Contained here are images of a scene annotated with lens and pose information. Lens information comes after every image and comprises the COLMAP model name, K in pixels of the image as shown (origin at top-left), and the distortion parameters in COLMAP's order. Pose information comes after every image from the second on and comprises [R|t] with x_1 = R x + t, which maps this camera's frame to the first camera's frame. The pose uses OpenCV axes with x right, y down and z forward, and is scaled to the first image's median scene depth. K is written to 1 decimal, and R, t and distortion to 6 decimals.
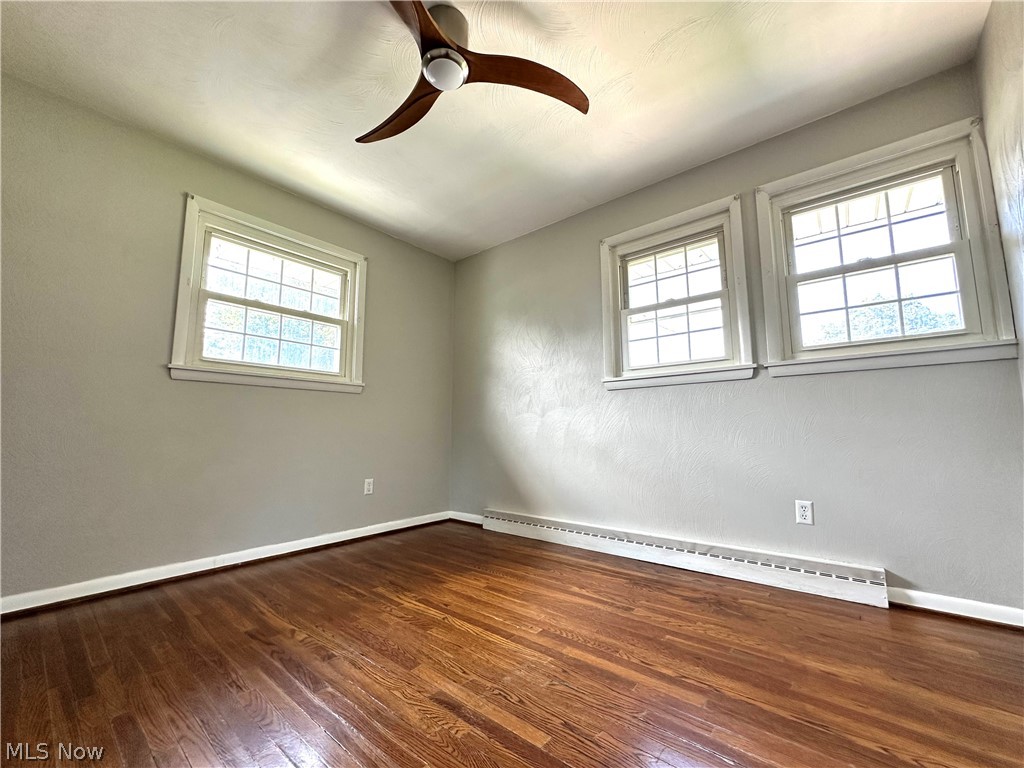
lens RADIAL K [[409.3, 0, 510.9], [0, 409.3, 383.8], [0, 0, 1]] dist [-0.003195, 0.000286]
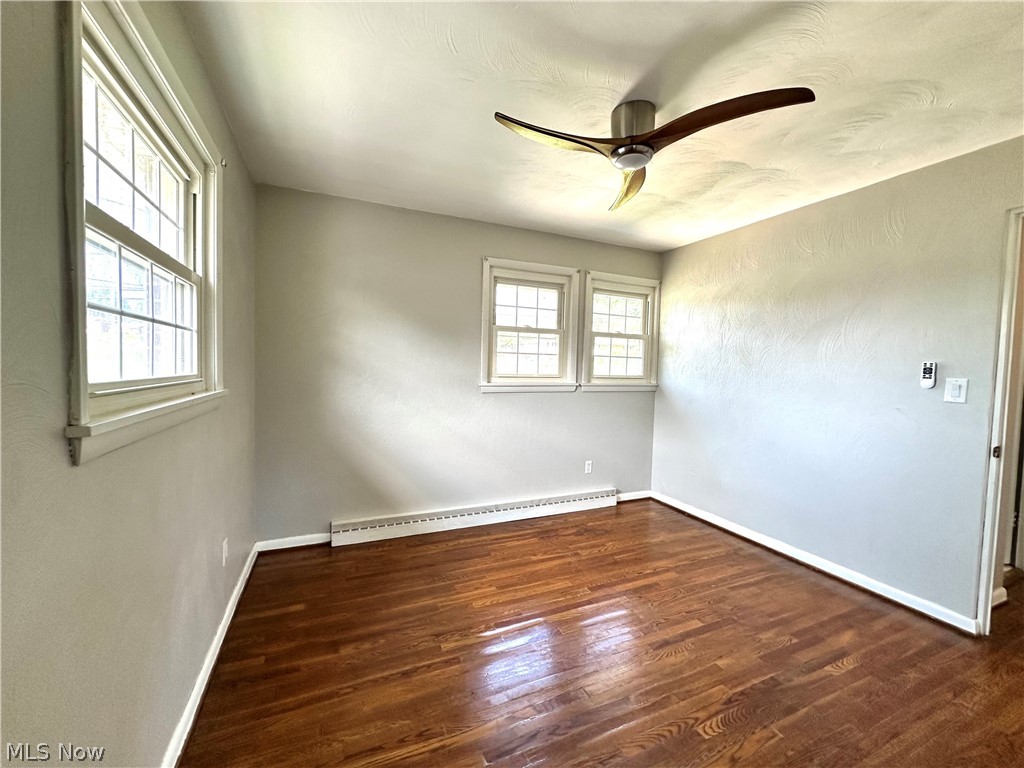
lens RADIAL K [[409.3, 0, 510.9], [0, 409.3, 383.8], [0, 0, 1]] dist [-0.003195, 0.000286]
pose [[0.443144, -0.026436, 0.896061, -1.006581], [-0.131465, 0.986842, 0.094130, -0.169995], [-0.886758, -0.159514, 0.433837, 0.541460]]
